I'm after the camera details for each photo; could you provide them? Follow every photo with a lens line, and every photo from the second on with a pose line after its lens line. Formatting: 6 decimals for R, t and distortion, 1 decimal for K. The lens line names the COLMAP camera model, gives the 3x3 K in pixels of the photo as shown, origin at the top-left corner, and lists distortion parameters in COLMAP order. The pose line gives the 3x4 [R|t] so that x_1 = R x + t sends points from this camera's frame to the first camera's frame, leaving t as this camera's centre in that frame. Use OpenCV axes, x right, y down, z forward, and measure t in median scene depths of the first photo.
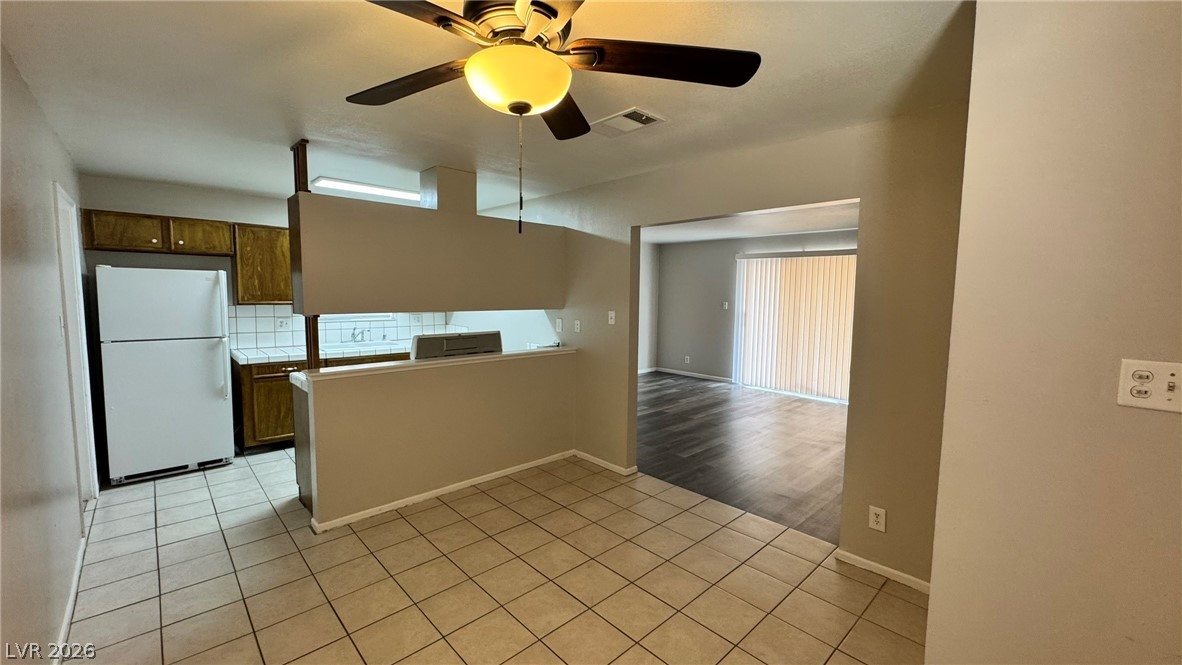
lens RADIAL K [[471.2, 0, 591.0], [0, 471.2, 332.5], [0, 0, 1]] dist [-0.002586, -0.000223]
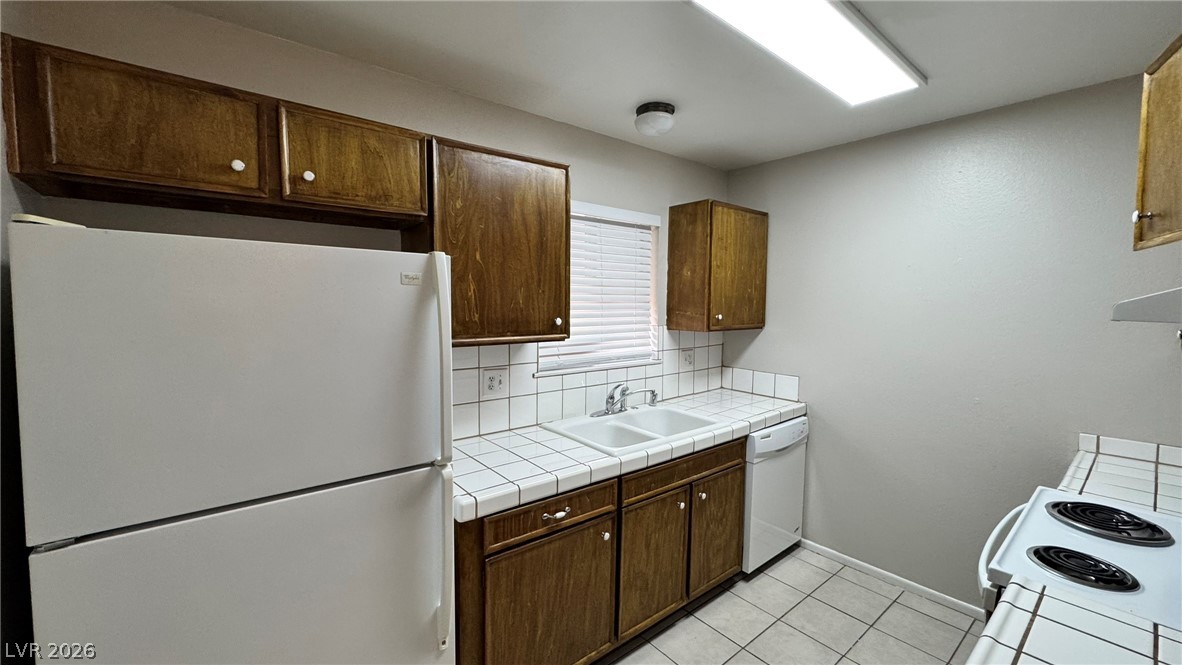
lens RADIAL K [[472.1, 0, 591.0], [0, 472.1, 332.5], [0, 0, 1]] dist [0.001926, 0.000383]
pose [[0.997800, -0.002450, -0.066254, -0.636393], [0.001029, 0.999769, -0.021466, -0.067890], [0.066292, 0.021350, 0.997572, 0.663244]]
